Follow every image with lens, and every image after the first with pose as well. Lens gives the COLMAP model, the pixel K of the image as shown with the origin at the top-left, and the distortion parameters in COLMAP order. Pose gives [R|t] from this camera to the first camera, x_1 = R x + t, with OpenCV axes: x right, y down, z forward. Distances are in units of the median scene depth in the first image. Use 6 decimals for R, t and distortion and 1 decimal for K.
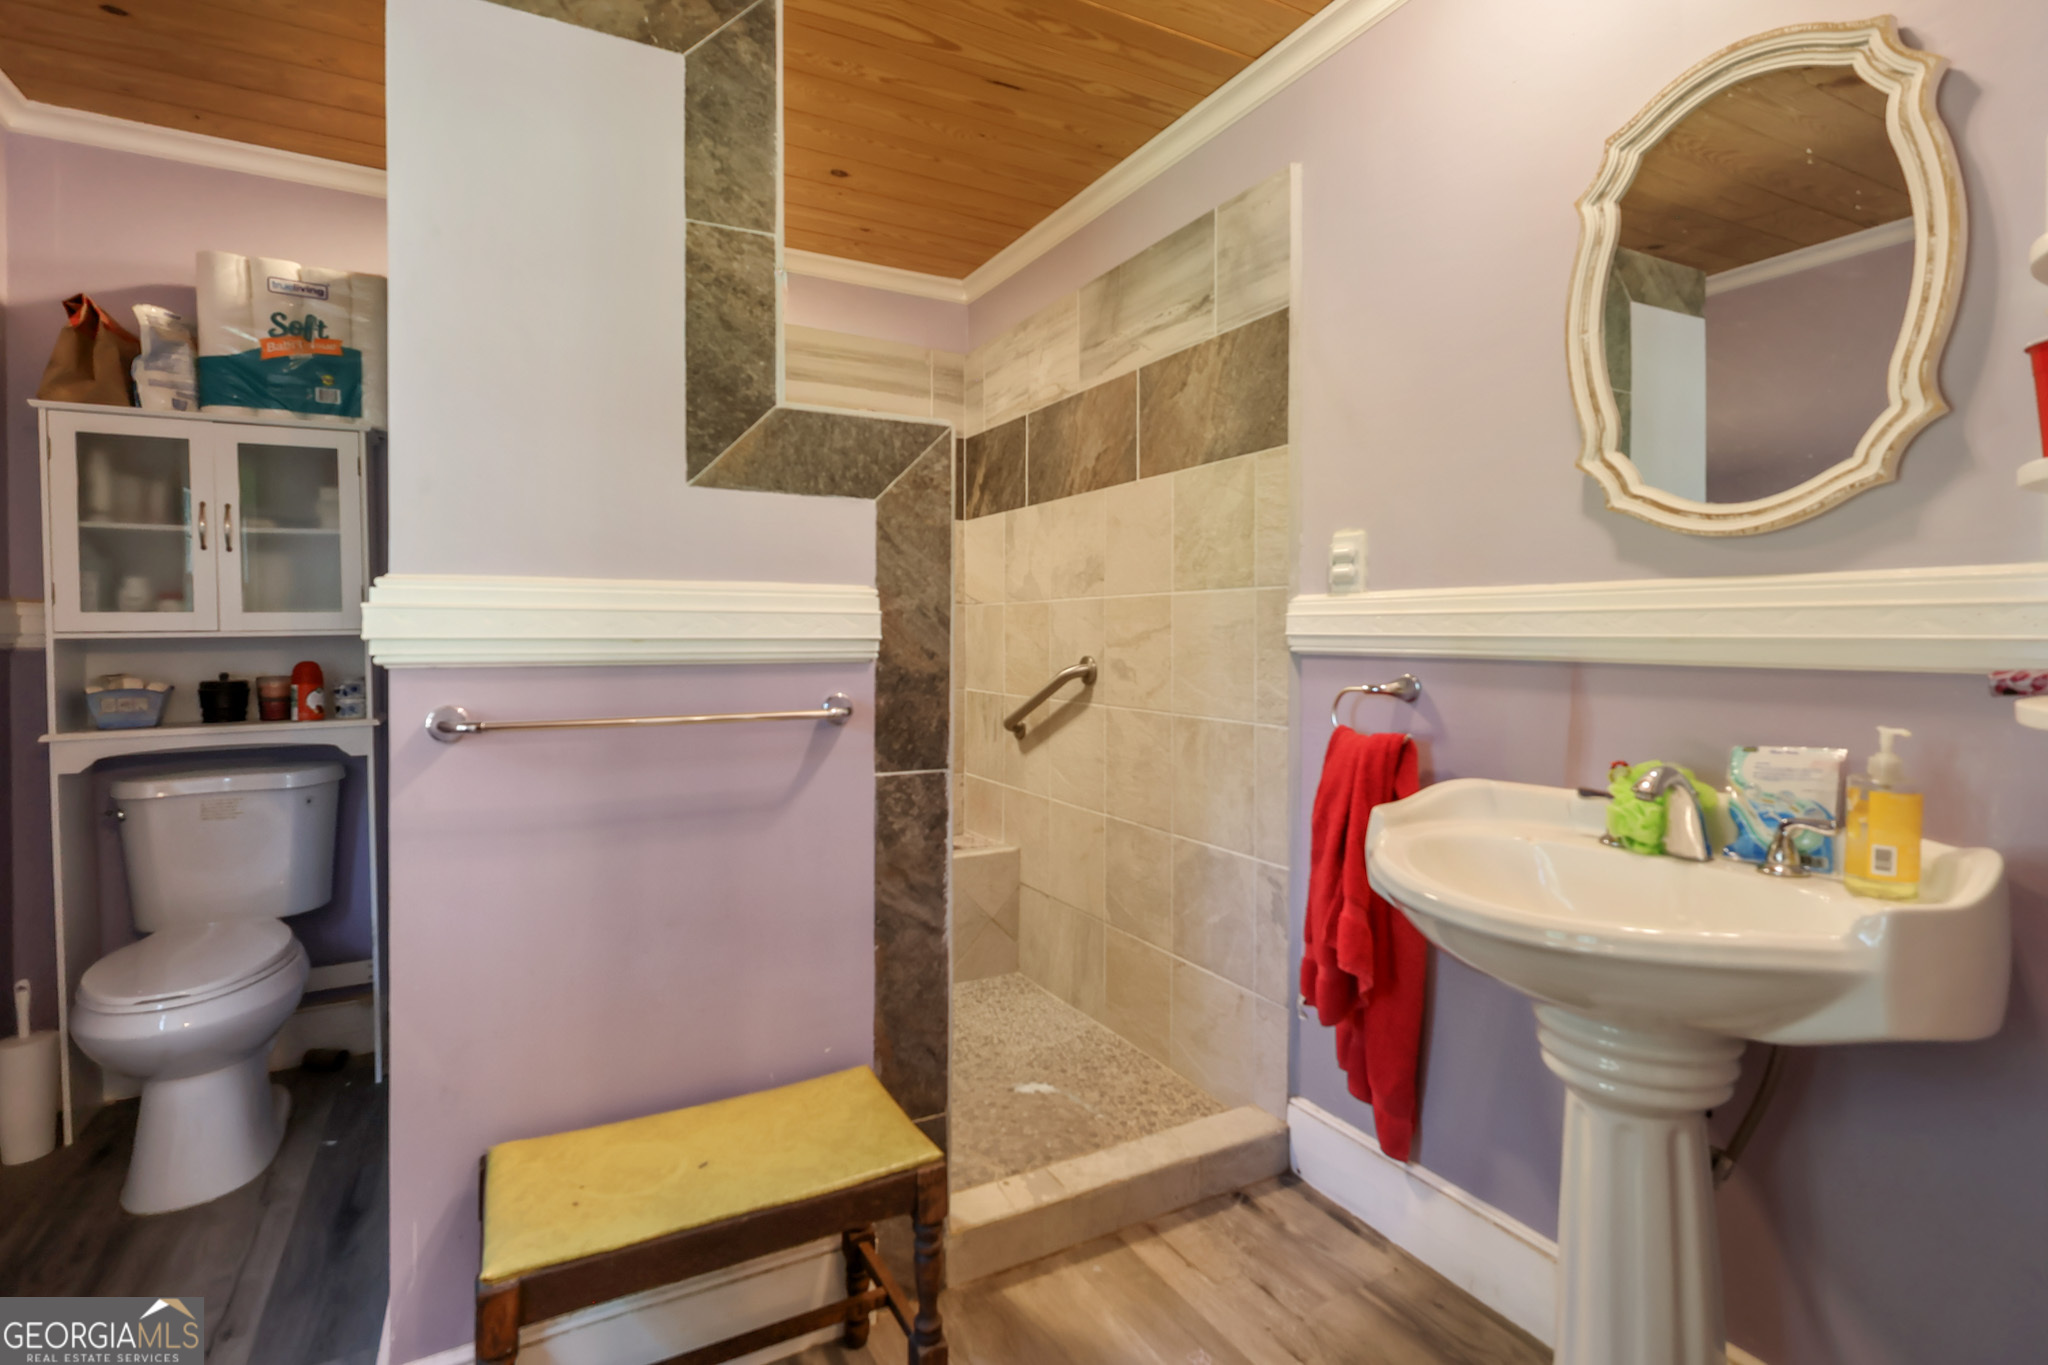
lens RADIAL K [[964.7, 0, 1020.7], [0, 964.7, 663.8], [0, 0, 1]] dist [-0.000779, -0.000137]
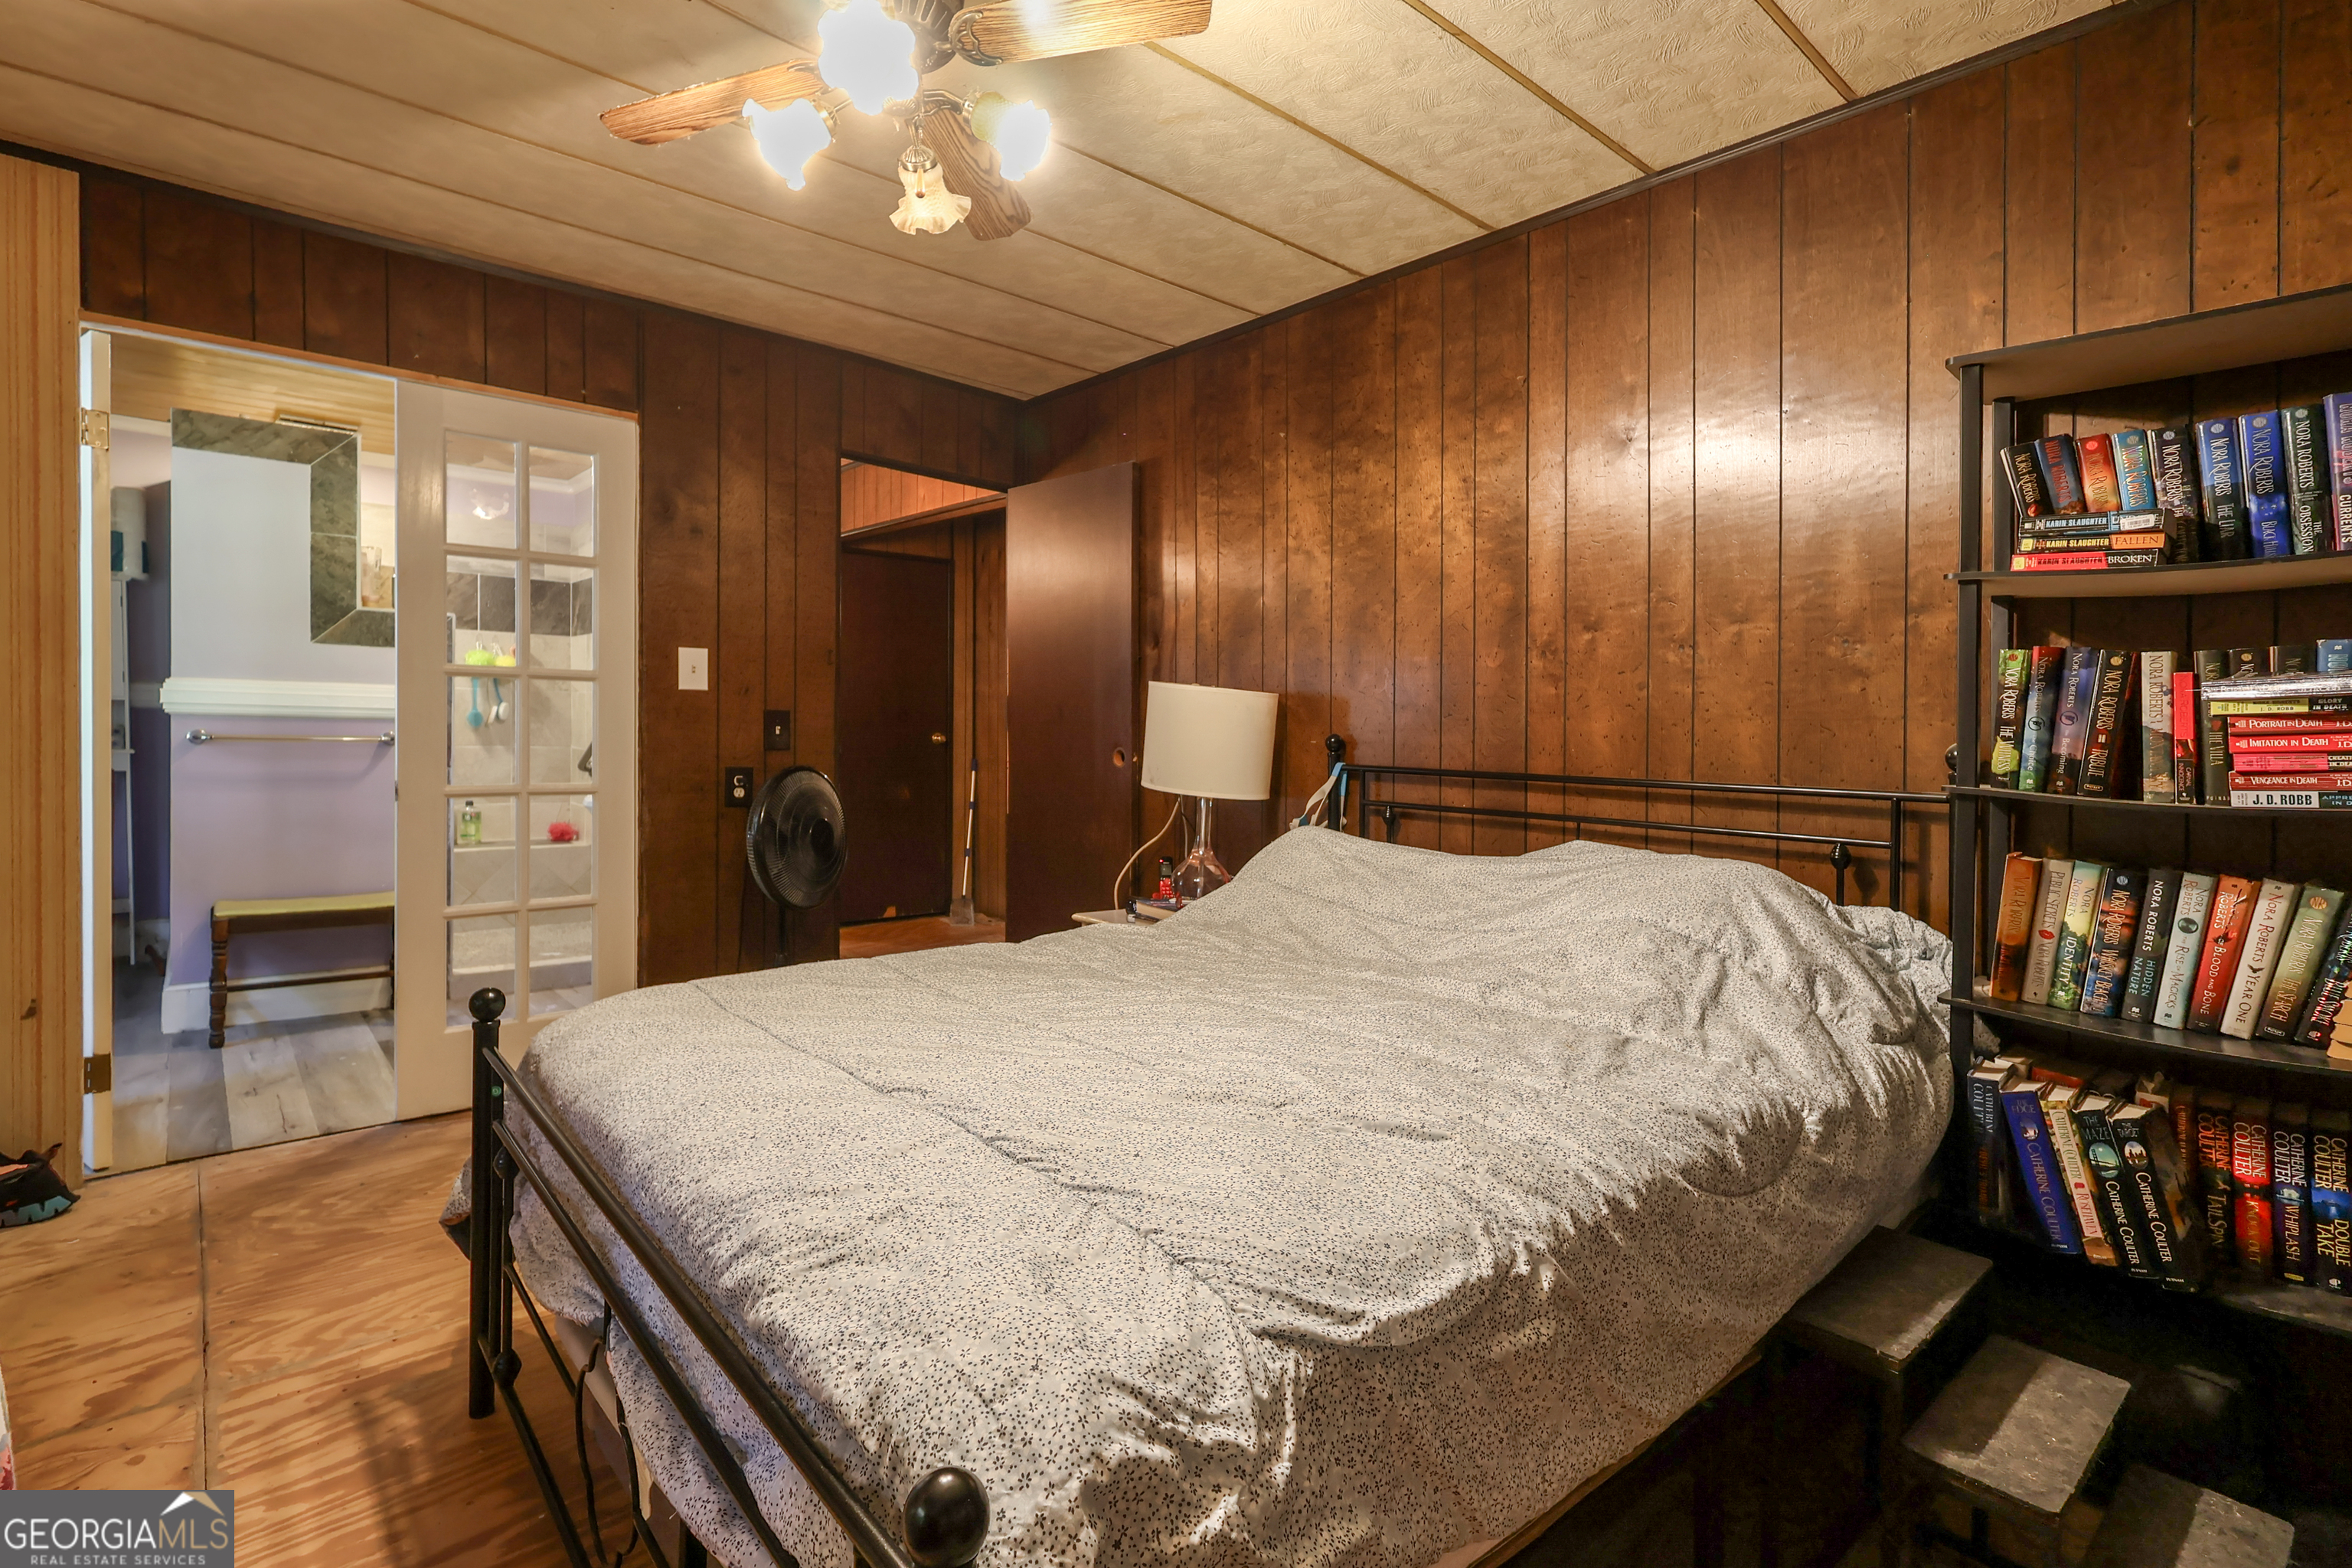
lens RADIAL K [[1107.9, 0, 1172.2], [0, 1107.9, 762.5], [0, 0, 1]] dist [-0.000779, -0.000137]
pose [[0.976035, 0.011653, 0.217301, 1.030821], [-0.013464, 0.999886, 0.006853, 0.058509], [-0.217197, -0.009614, 0.976081, -1.933994]]
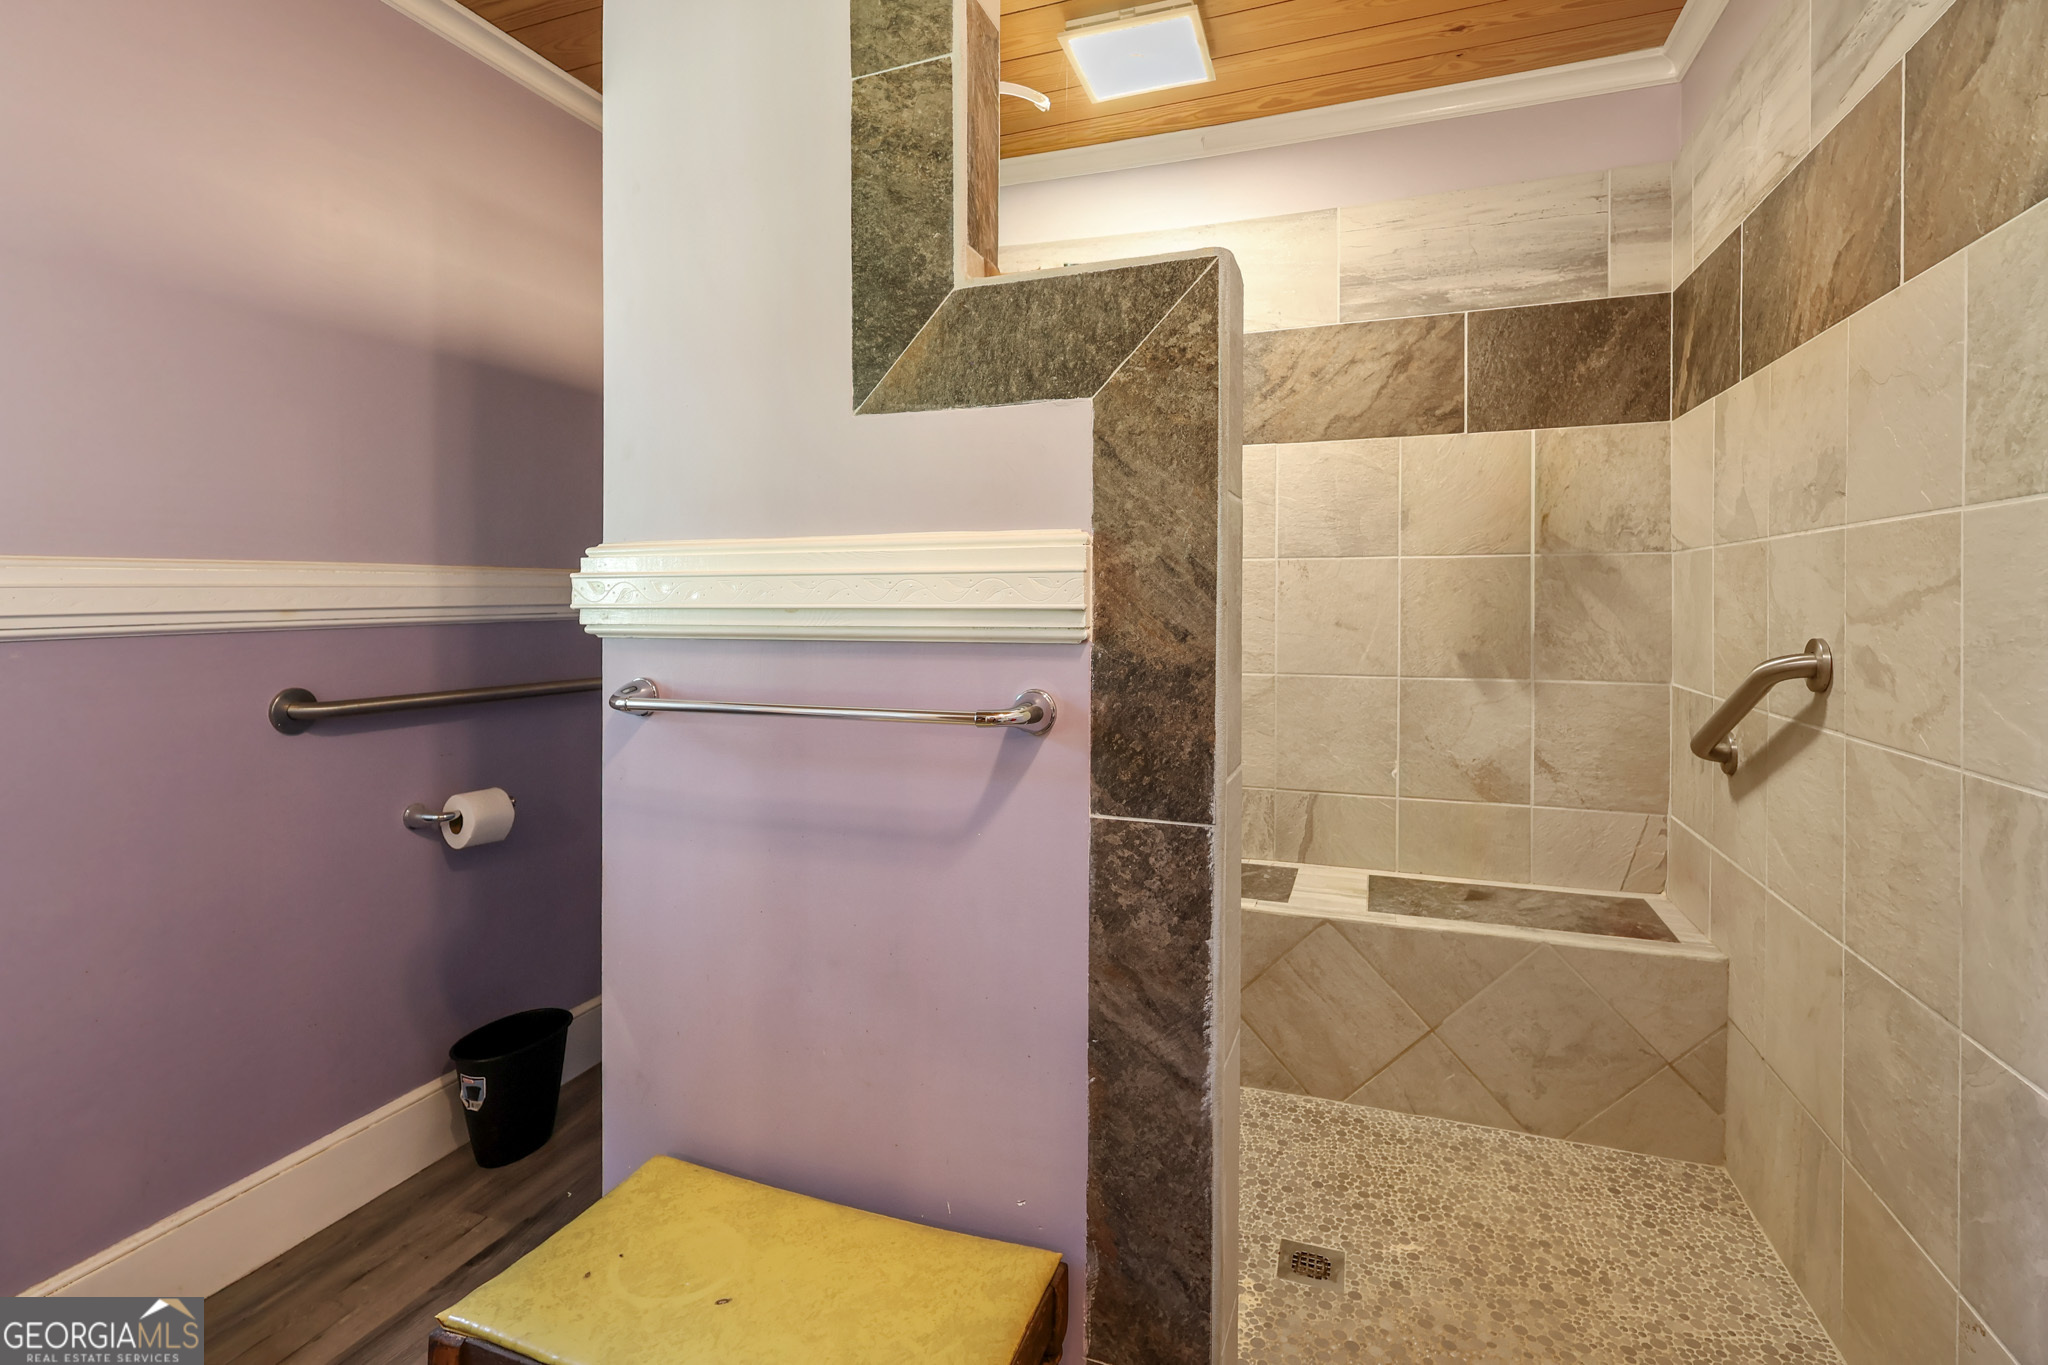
lens RADIAL K [[983.9, 0, 1017.3], [0, 983.9, 617.0], [0, 0, 1]] dist [-0.000077, 0.000601]
pose [[0.656168, 0.010448, -0.754543, 0.316012], [-0.018939, 0.999817, -0.002625, -0.017309], [0.754377, 0.016013, 0.656246, 0.514230]]
